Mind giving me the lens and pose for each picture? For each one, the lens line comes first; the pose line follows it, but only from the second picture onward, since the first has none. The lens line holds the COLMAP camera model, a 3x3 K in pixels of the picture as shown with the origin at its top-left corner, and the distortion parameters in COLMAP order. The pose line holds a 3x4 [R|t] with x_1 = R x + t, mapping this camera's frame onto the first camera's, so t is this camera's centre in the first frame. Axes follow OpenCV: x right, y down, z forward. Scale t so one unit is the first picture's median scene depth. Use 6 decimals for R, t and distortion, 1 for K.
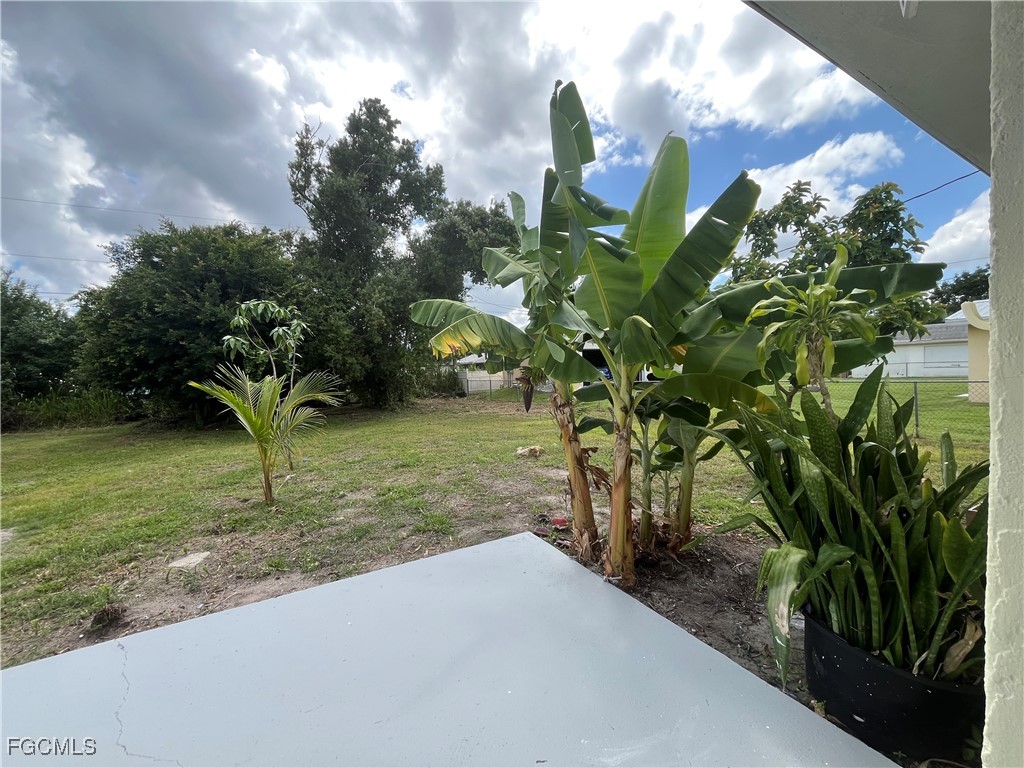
lens RADIAL K [[417.2, 0, 511.6], [0, 417.2, 386.2], [0, 0, 1]] dist [-0.009754, 0.001100]
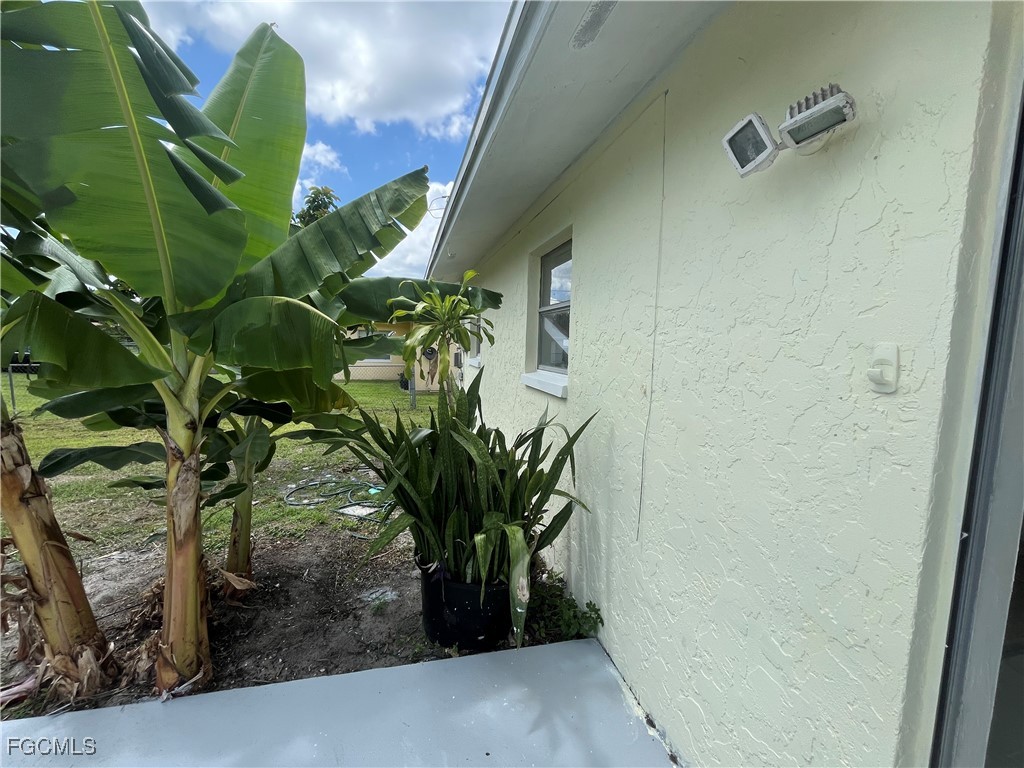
lens RADIAL K [[417.2, 0, 516.3], [0, 417.2, 384.8], [0, 0, 1]] dist [-0.009754, 0.001100]
pose [[0.275551, -0.057502, 0.959565, -0.205006], [0.016494, 0.998345, 0.055089, -0.035674], [-0.961145, 0.000647, 0.276044, 0.322940]]
